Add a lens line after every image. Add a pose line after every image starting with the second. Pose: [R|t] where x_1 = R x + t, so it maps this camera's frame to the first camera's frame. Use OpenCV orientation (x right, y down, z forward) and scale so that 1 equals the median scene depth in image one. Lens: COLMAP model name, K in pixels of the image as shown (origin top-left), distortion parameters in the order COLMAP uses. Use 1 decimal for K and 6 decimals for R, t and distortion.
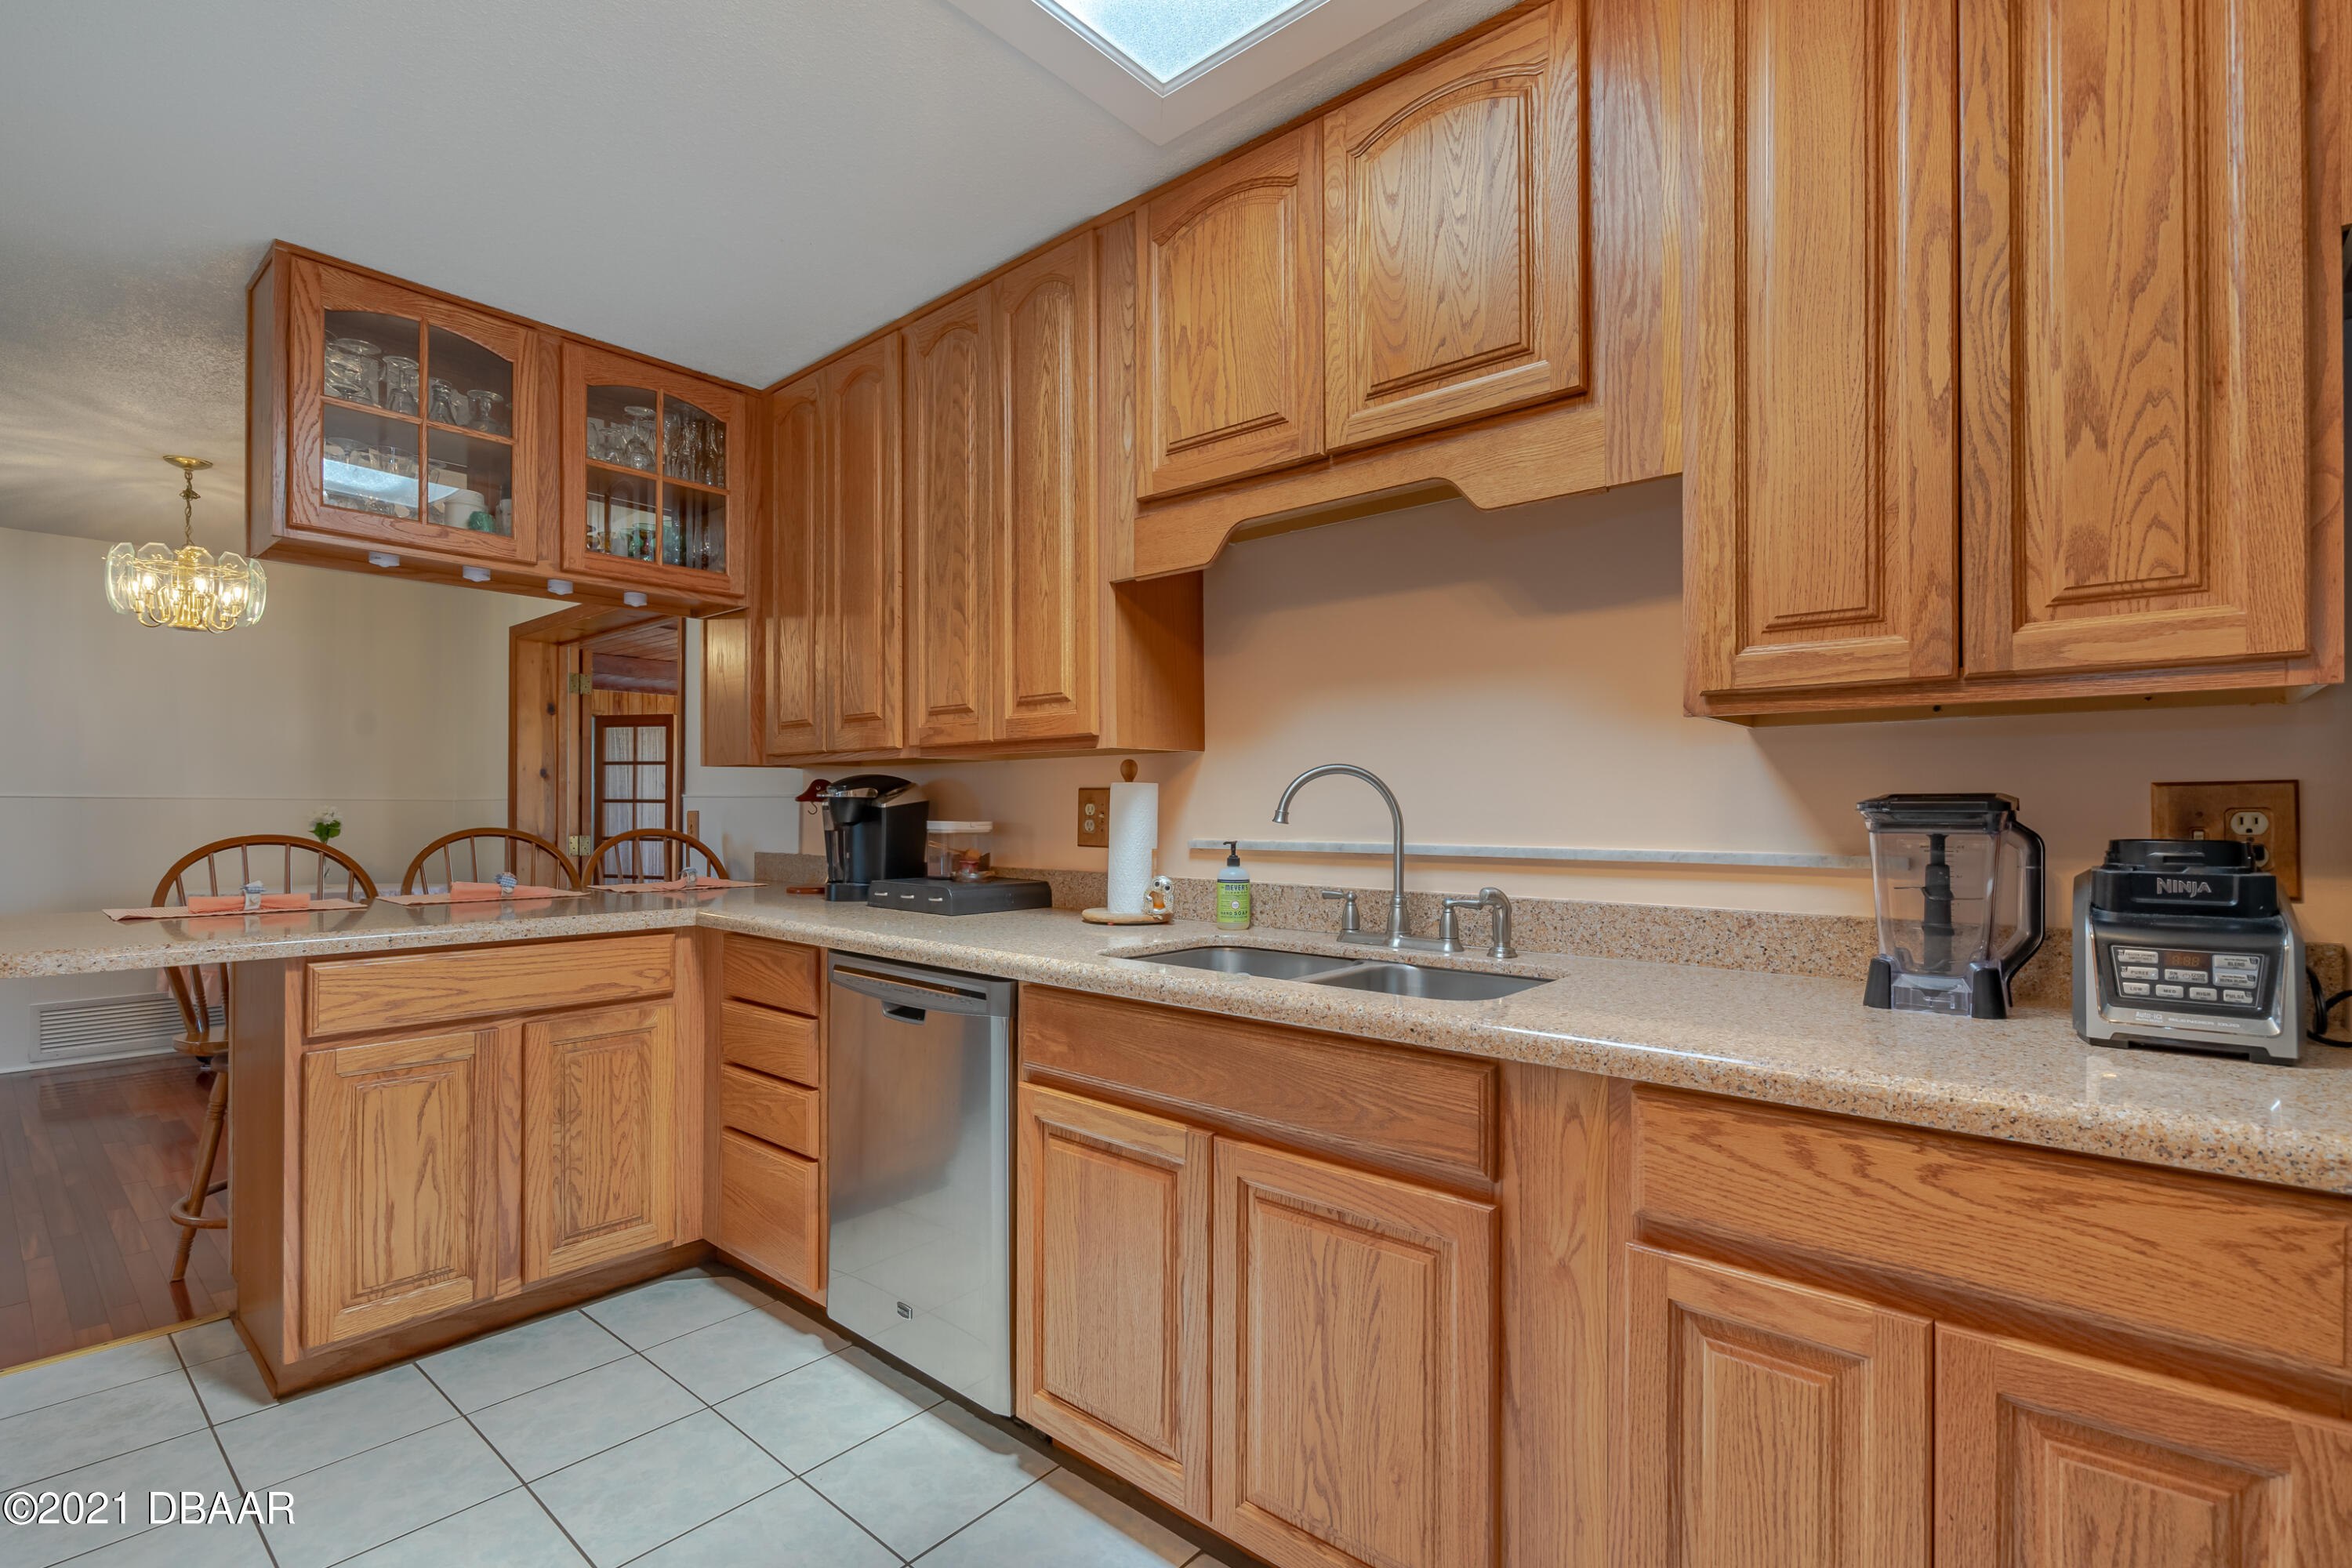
lens RADIAL K [[1053.8, 0, 1184.5], [0, 1053.8, 828.5], [0, 0, 1]] dist [-0.003501, -0.000564]
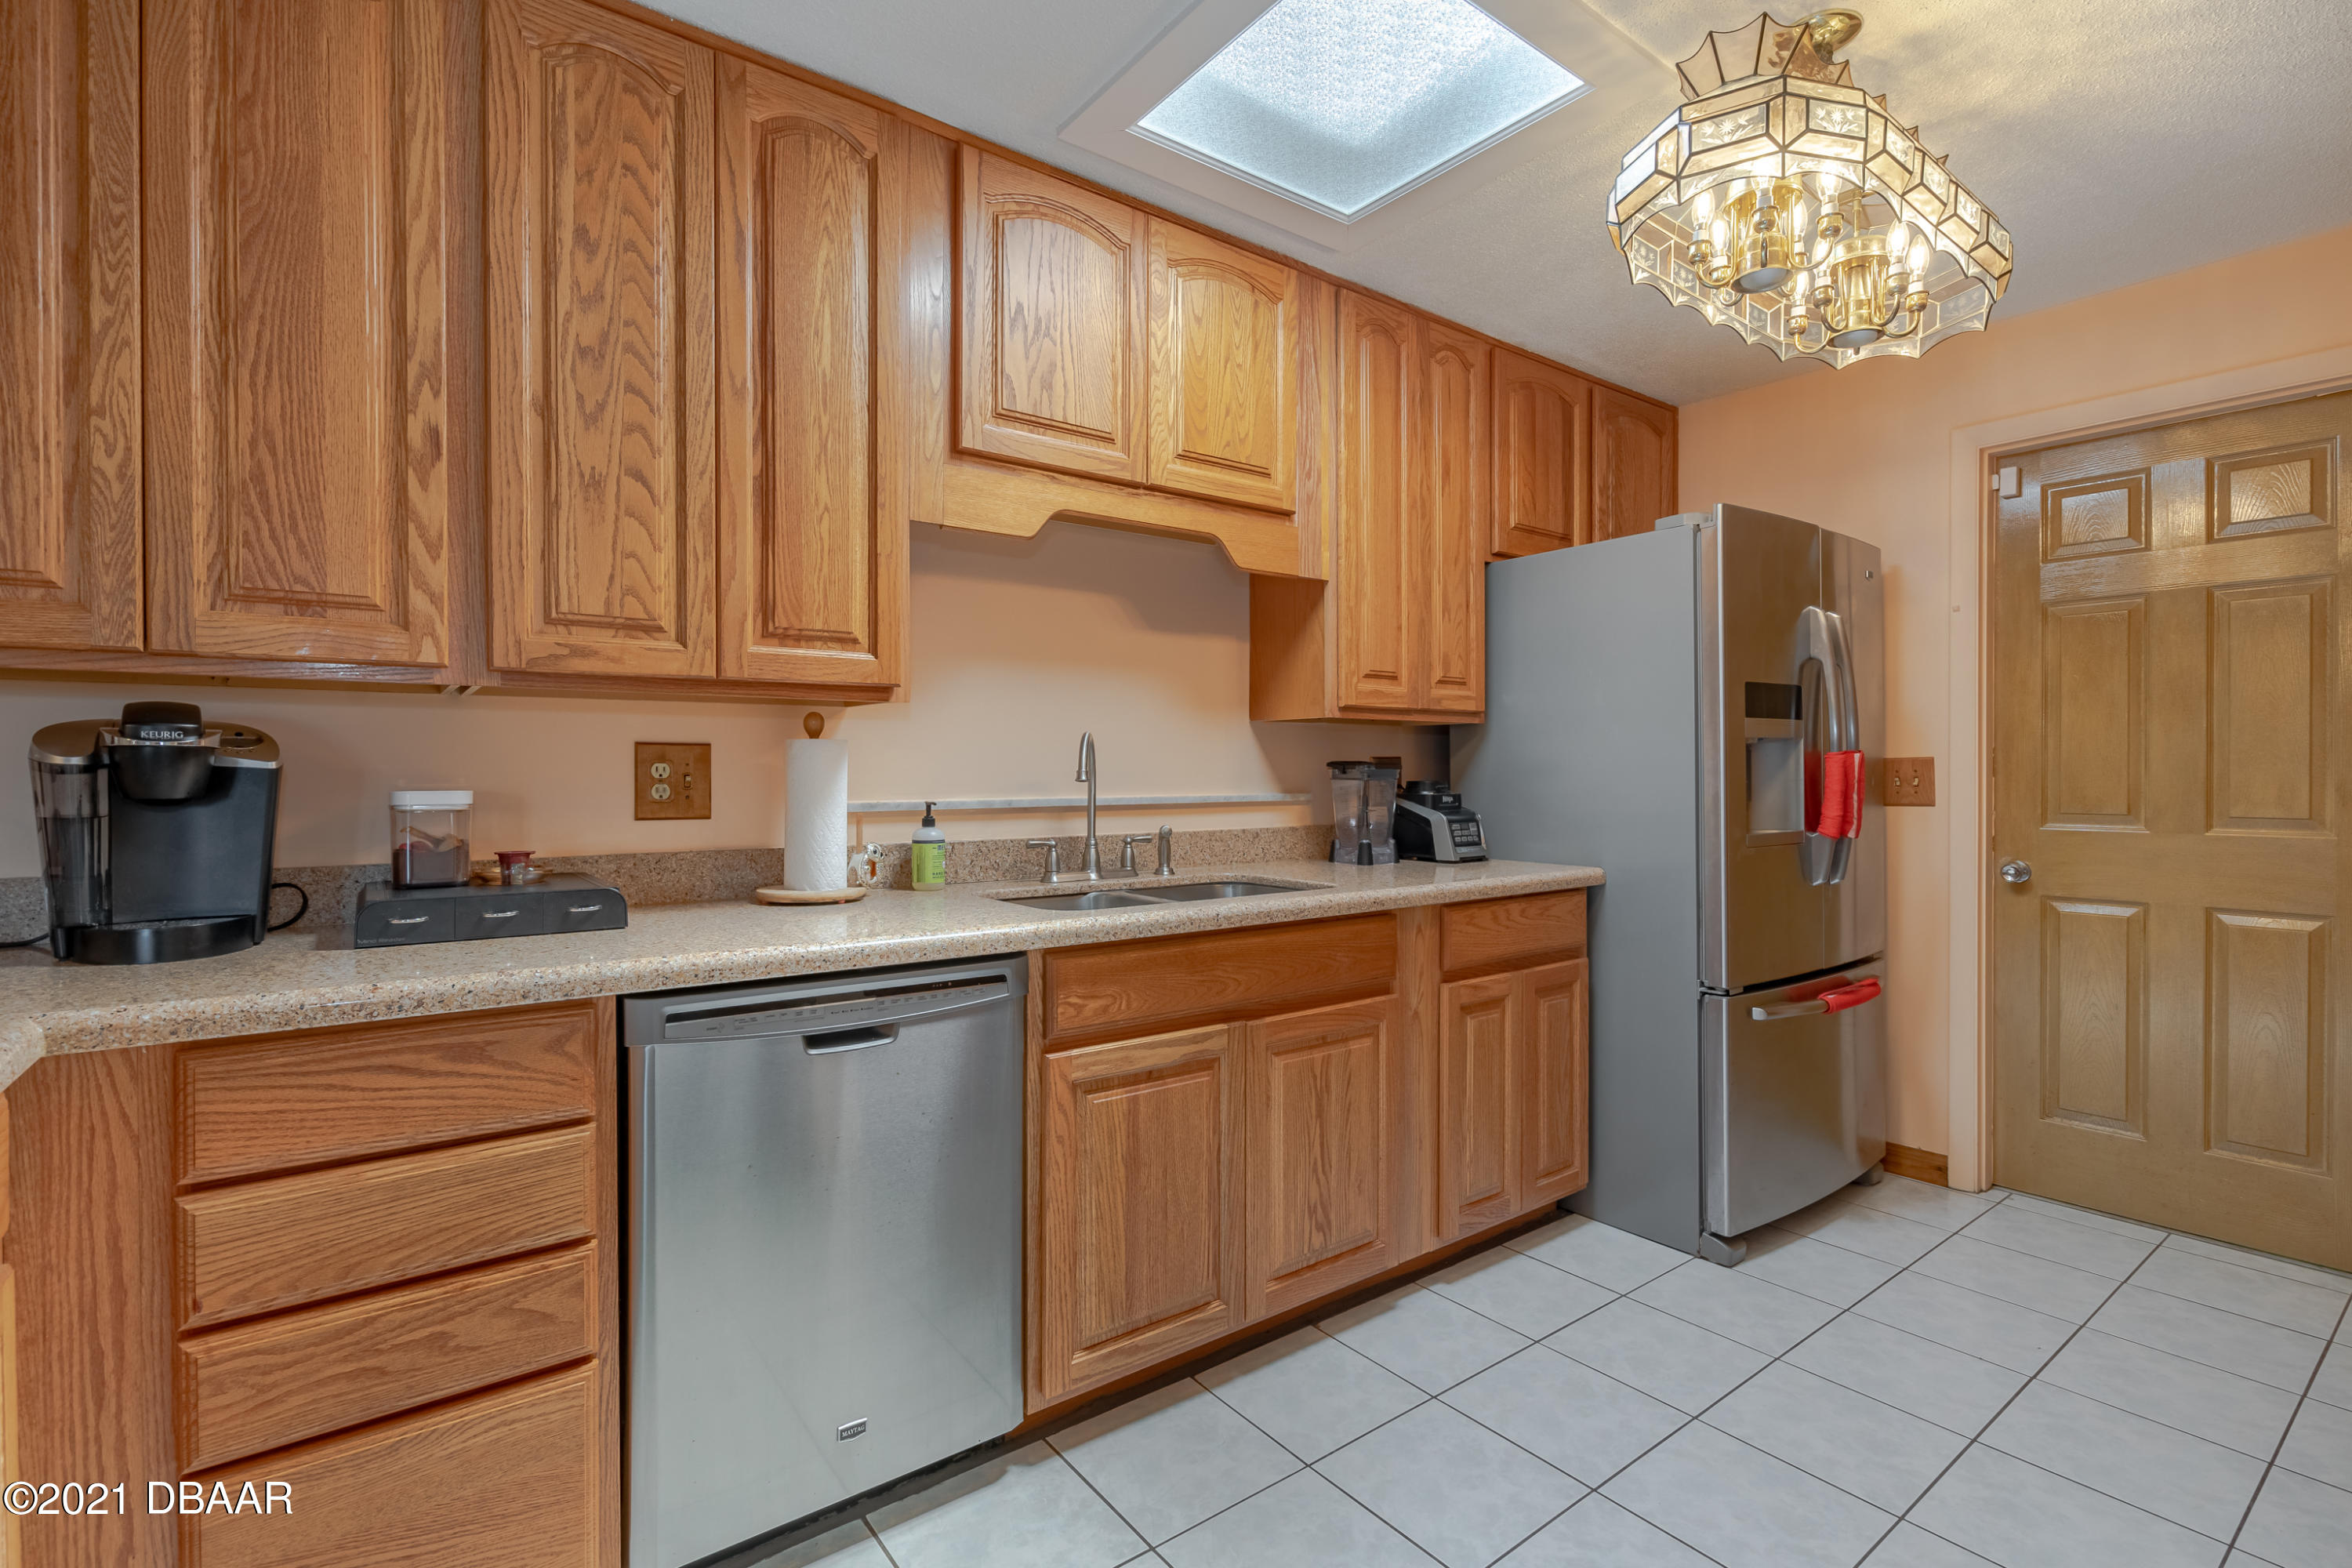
lens RADIAL K [[1072.6, 0, 1124.2], [0, 1072.6, 802.7], [0, 0, 1]] dist [-0.003088, 0.001159]
pose [[0.245094, -0.031271, 0.968995, -1.073909], [0.020248, 0.999427, 0.027132, -0.013130], [-0.969288, 0.012970, 0.245587, 0.689226]]
